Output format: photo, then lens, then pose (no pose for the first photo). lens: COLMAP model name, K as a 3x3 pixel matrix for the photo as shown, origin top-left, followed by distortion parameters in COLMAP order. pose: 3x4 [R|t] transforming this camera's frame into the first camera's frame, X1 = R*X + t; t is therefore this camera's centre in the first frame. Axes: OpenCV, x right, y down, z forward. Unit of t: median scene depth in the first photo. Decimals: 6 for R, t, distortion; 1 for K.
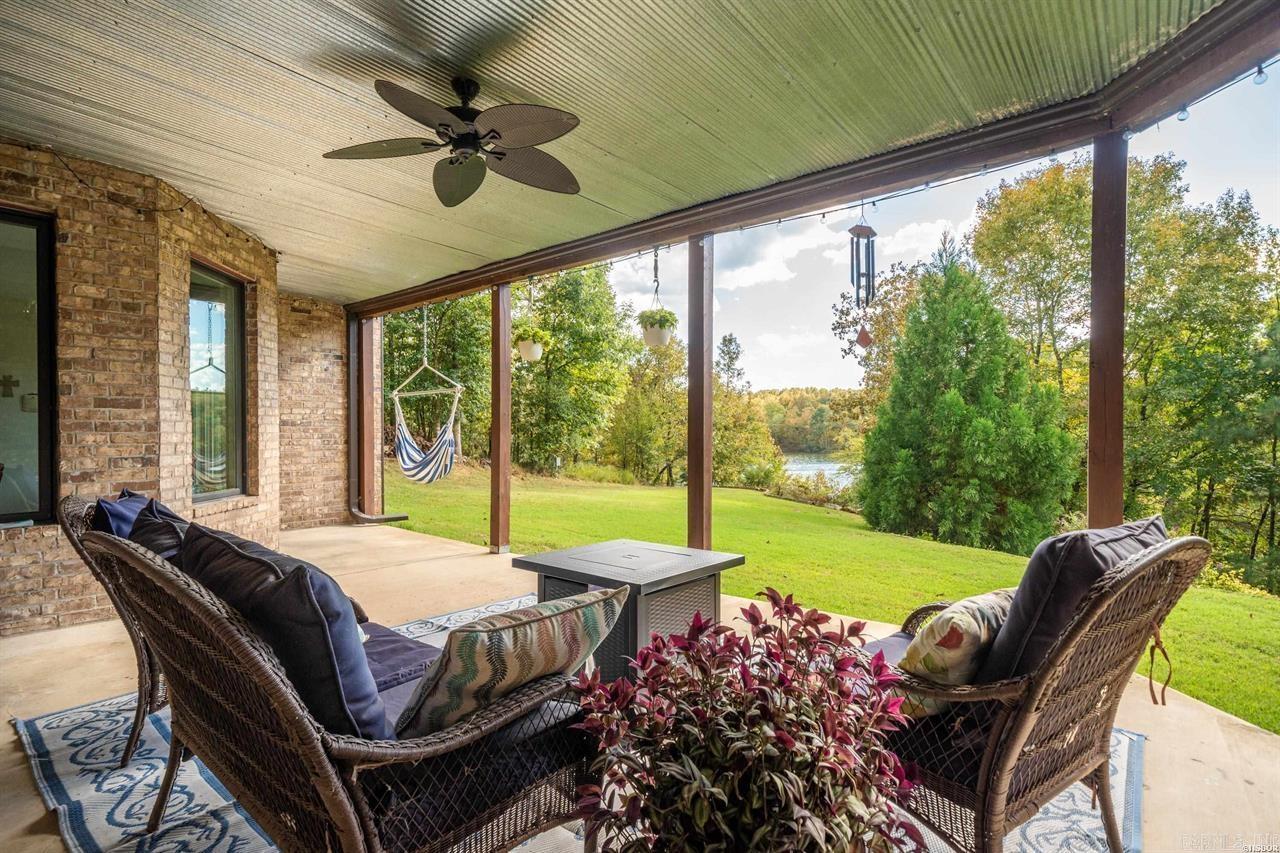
lens RADIAL K [[623.4, 0, 640.0], [0, 623.4, 426.5], [0, 0, 1]] dist [-0.000983, -0.000058]
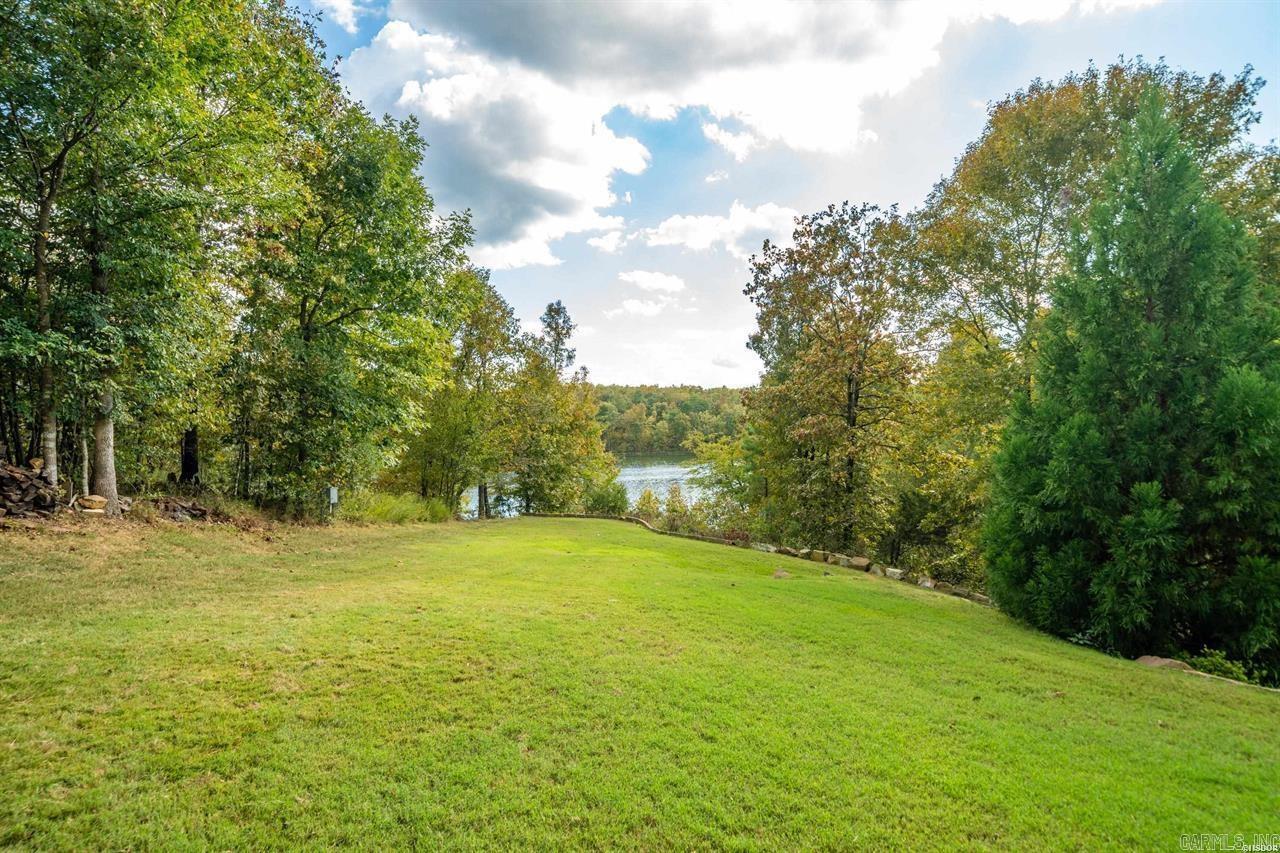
lens RADIAL K [[712.9, 0, 640.0], [0, 712.9, 426.5], [0, 0, 1]] dist [0.005987, 0.000865]
pose [[0.939354, 0.003707, 0.342930, -0.086829], [-0.003726, 0.999993, -0.000604, -0.003025], [-0.342930, -0.000710, 0.939361, 0.307924]]
